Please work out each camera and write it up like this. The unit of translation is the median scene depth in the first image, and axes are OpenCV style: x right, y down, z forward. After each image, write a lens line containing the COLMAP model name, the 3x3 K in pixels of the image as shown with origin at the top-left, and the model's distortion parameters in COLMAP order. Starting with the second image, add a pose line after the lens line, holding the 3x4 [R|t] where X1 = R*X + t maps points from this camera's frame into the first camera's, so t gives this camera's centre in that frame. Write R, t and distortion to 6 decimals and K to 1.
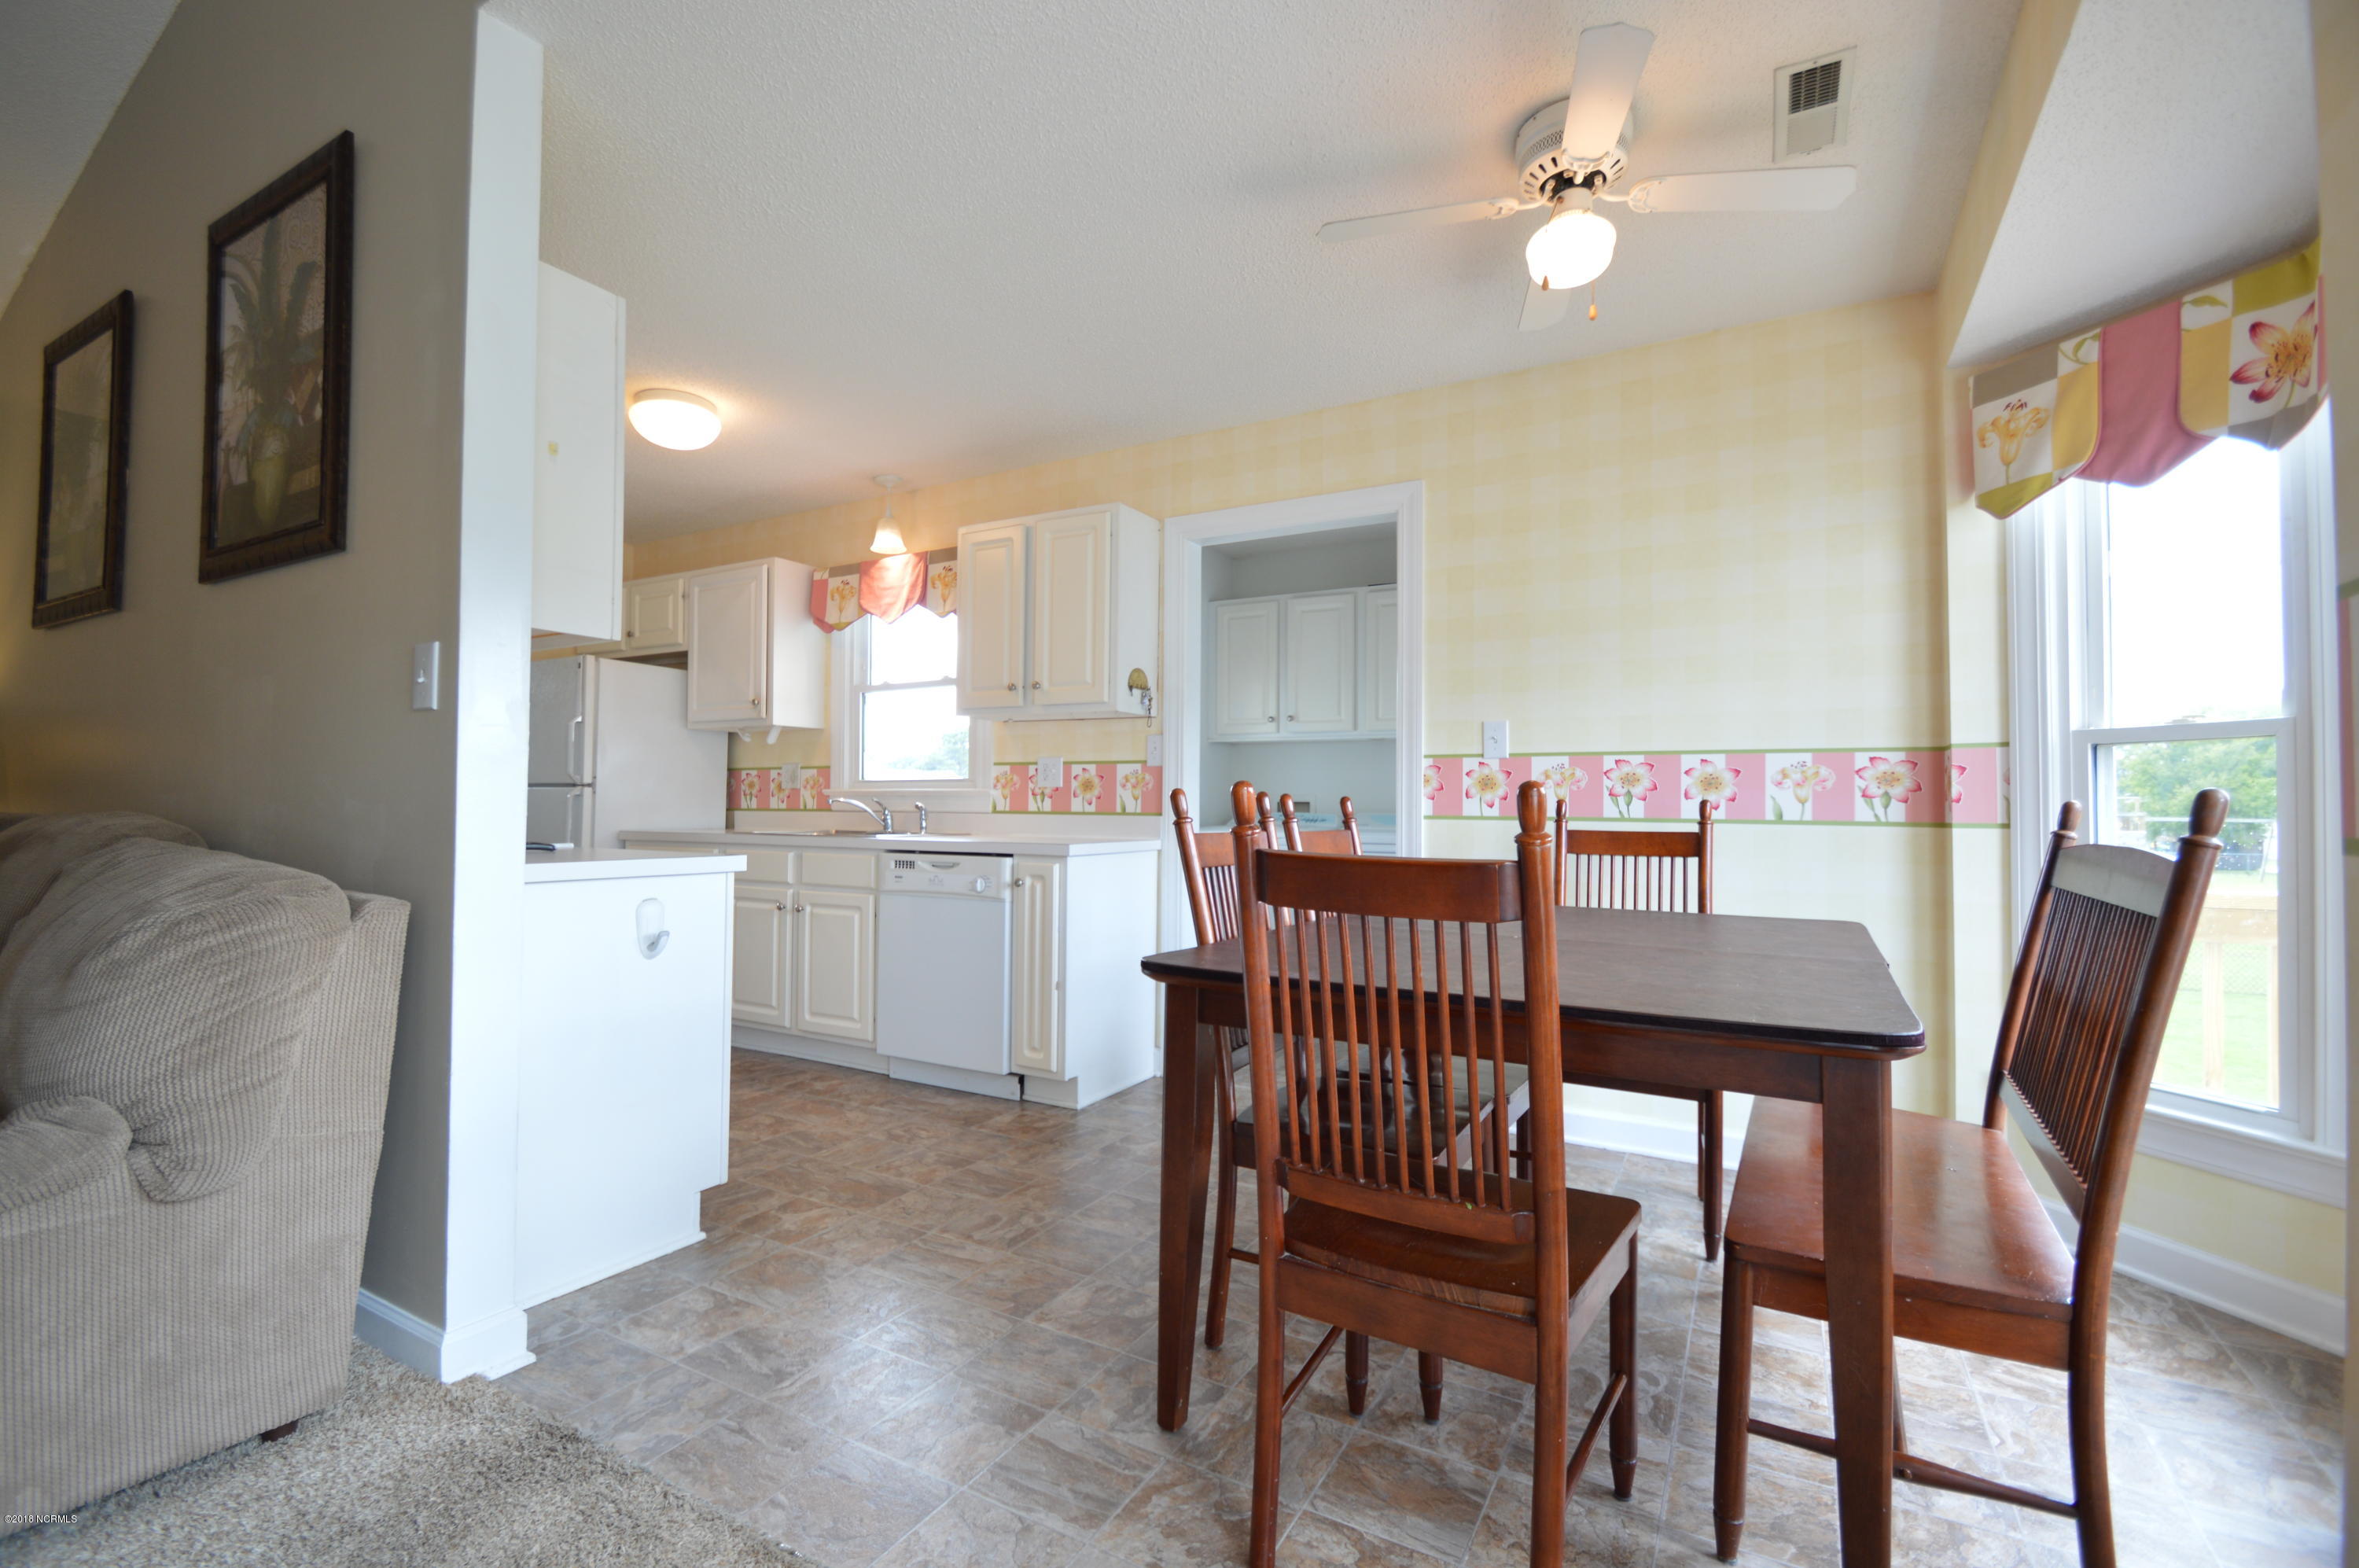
lens RADIAL K [[1049.8, 0, 1156.5], [0, 1049.8, 784.6], [0, 0, 1]] dist [0.007699, -0.011762]
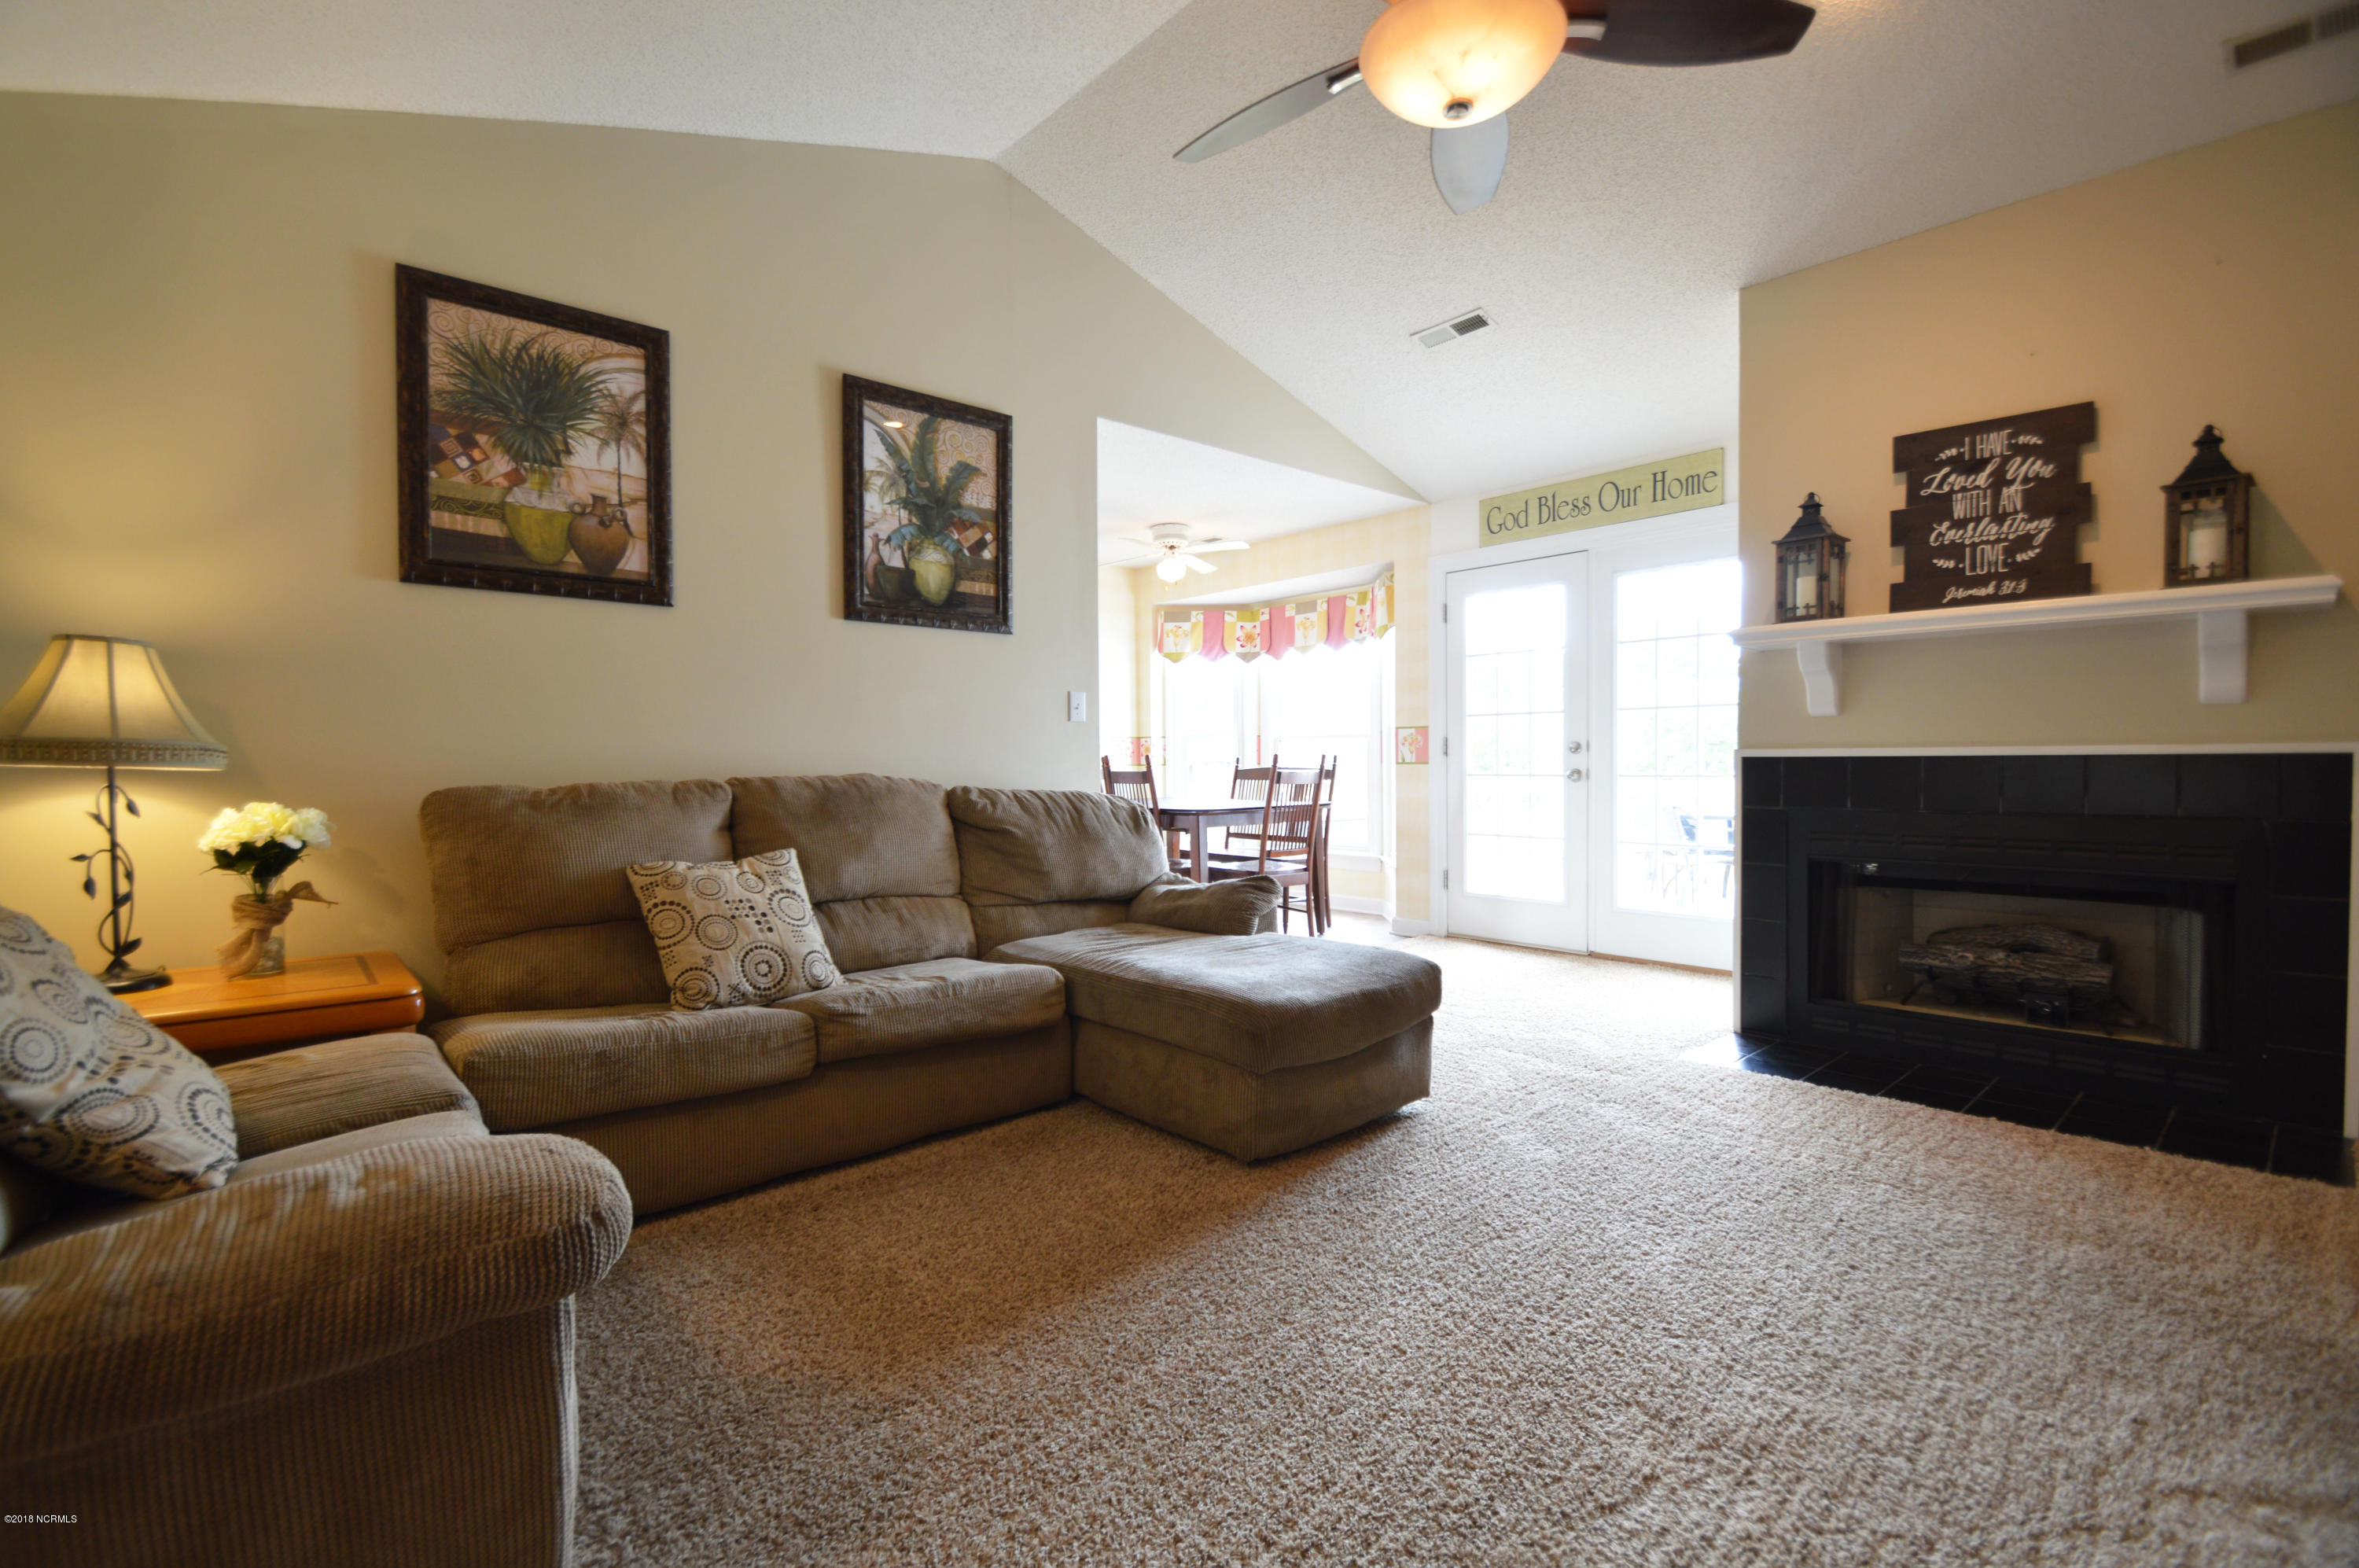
lens RADIAL K [[1049.8, 0, 1154.9], [0, 1049.8, 782.7], [0, 0, 1]] dist [0.007699, -0.011762]
pose [[0.314311, -0.029500, 0.948862, -1.538760], [-0.008332, 0.999393, 0.033831, -0.010213], [-0.949283, -0.018540, 0.313874, 0.077528]]
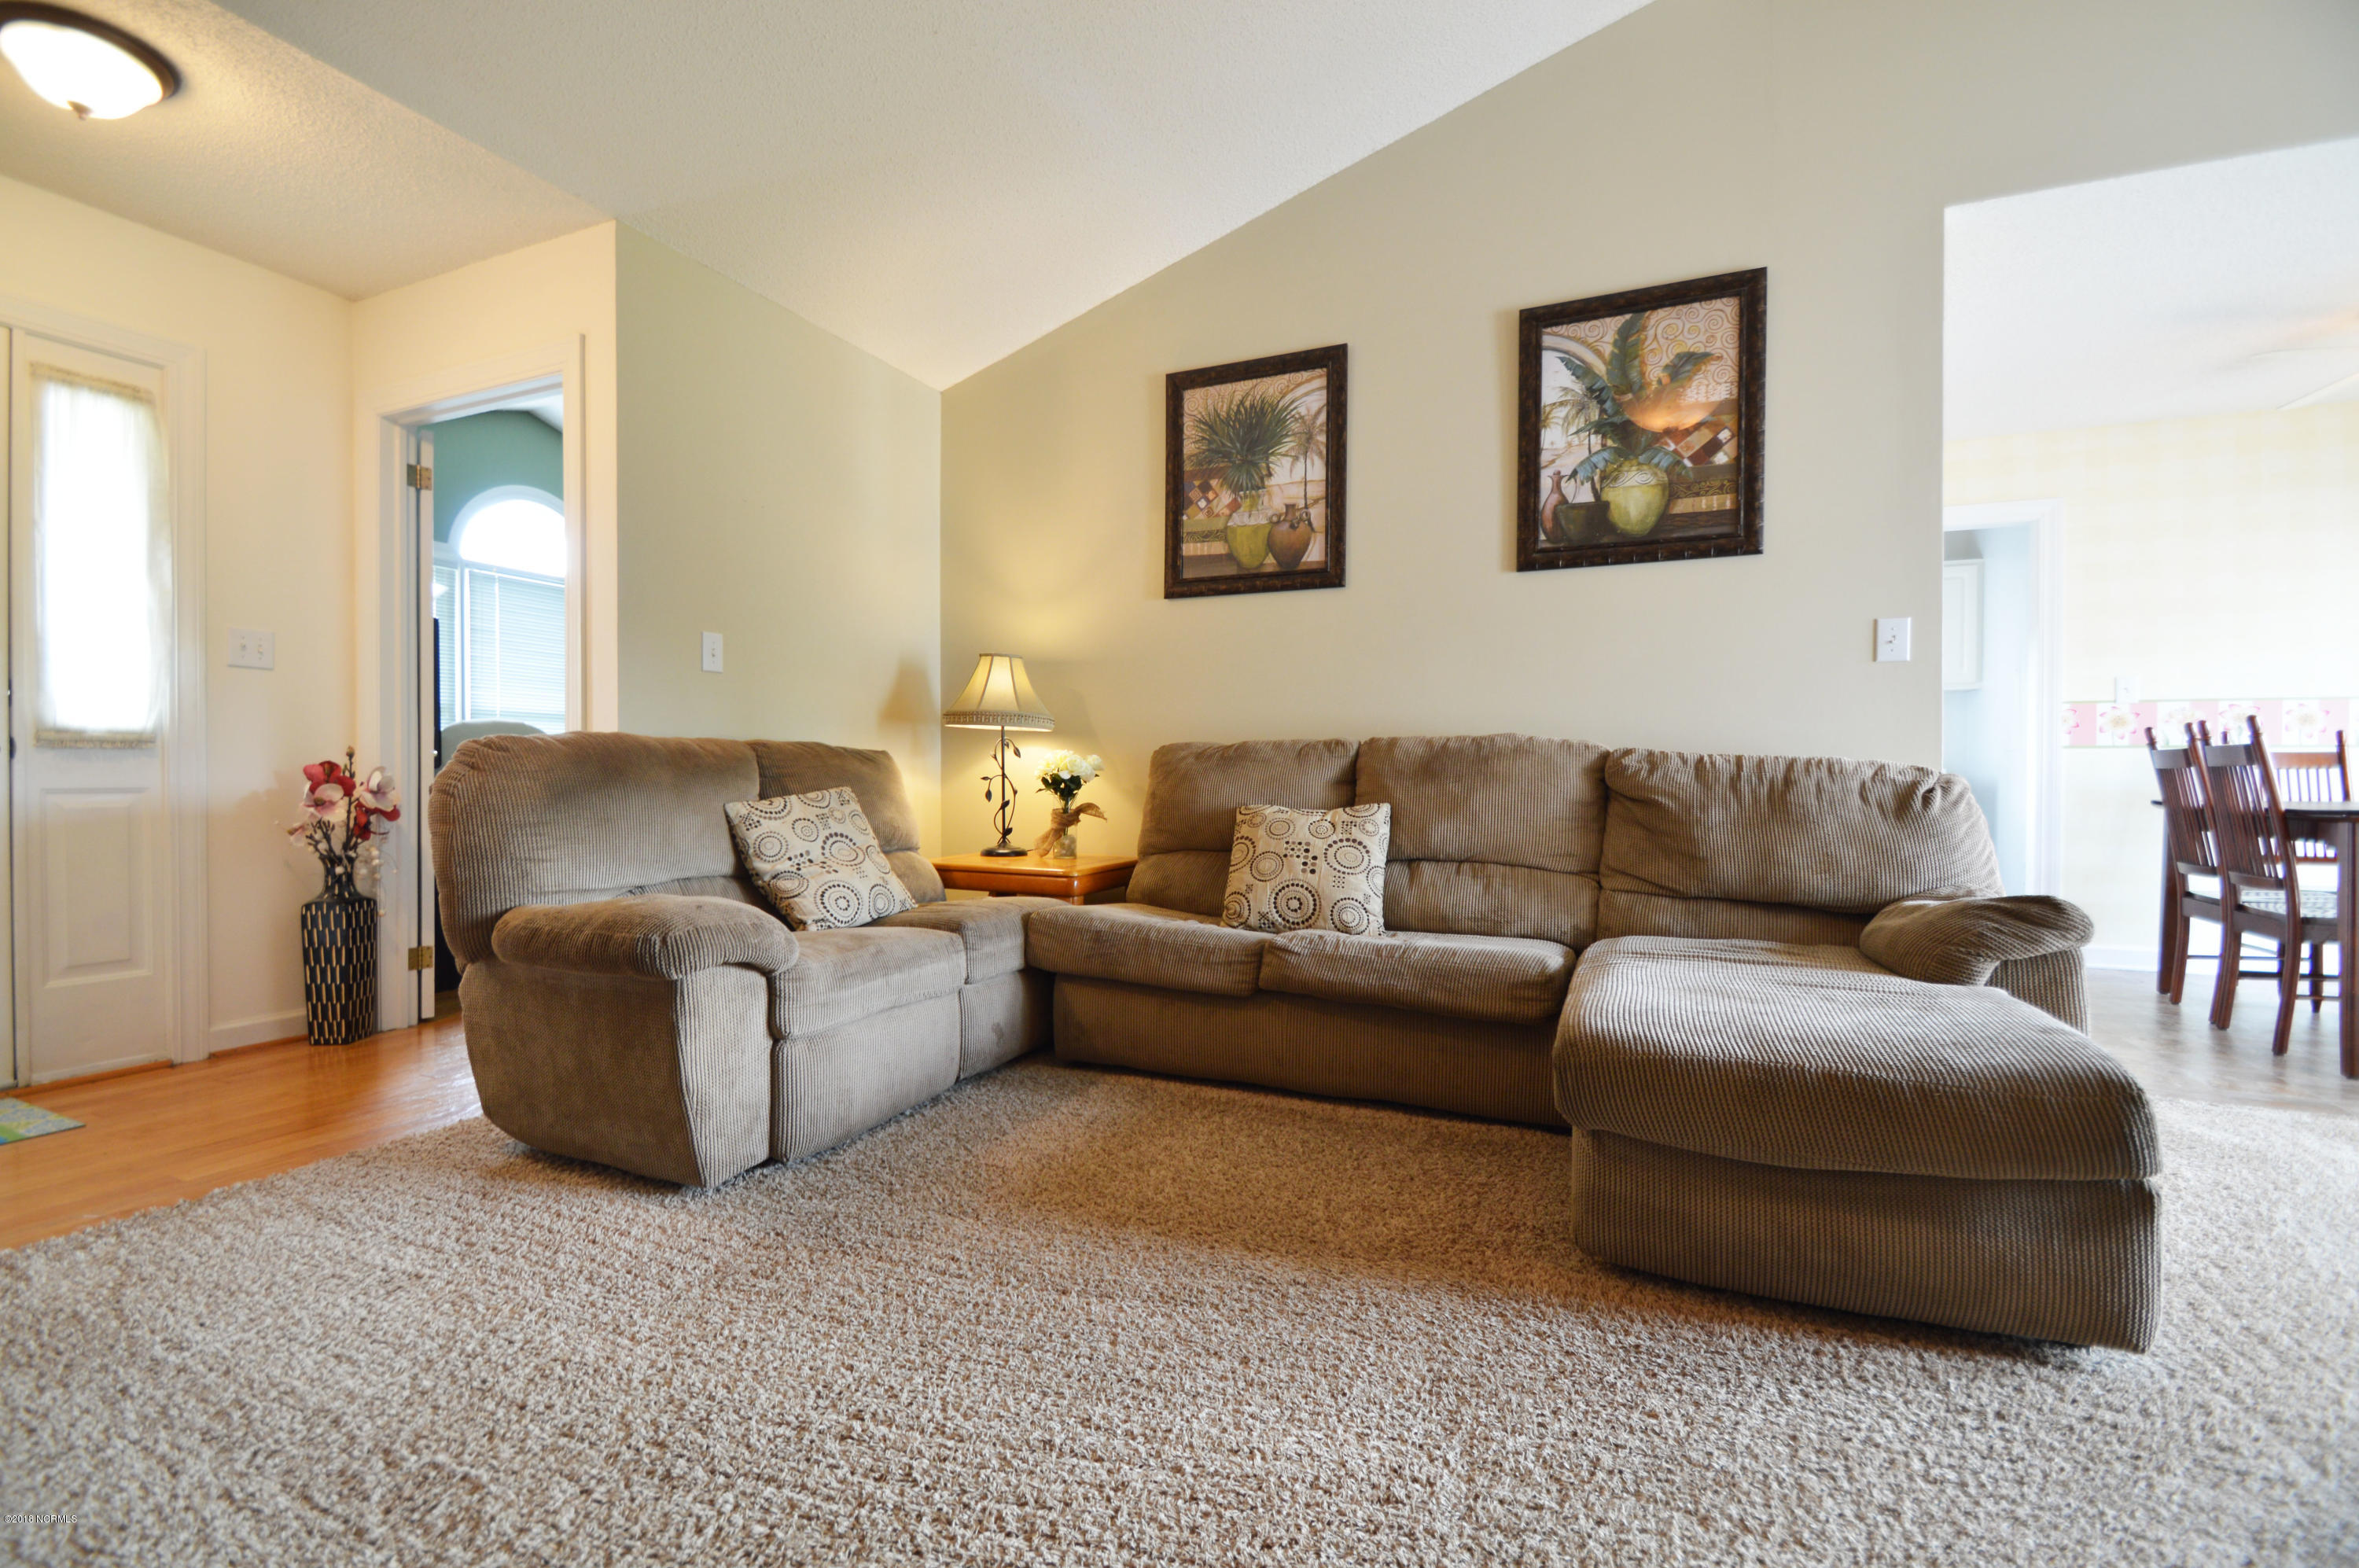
lens RADIAL K [[1049.8, 0, 1139.9], [0, 1049.8, 783.1], [0, 0, 1]] dist [0.007699, -0.011762]
pose [[0.996487, -0.006162, 0.083523, -1.075363], [0.003564, 0.999506, 0.031219, 0.031753], [-0.083674, -0.030812, 0.996017, -0.257039]]
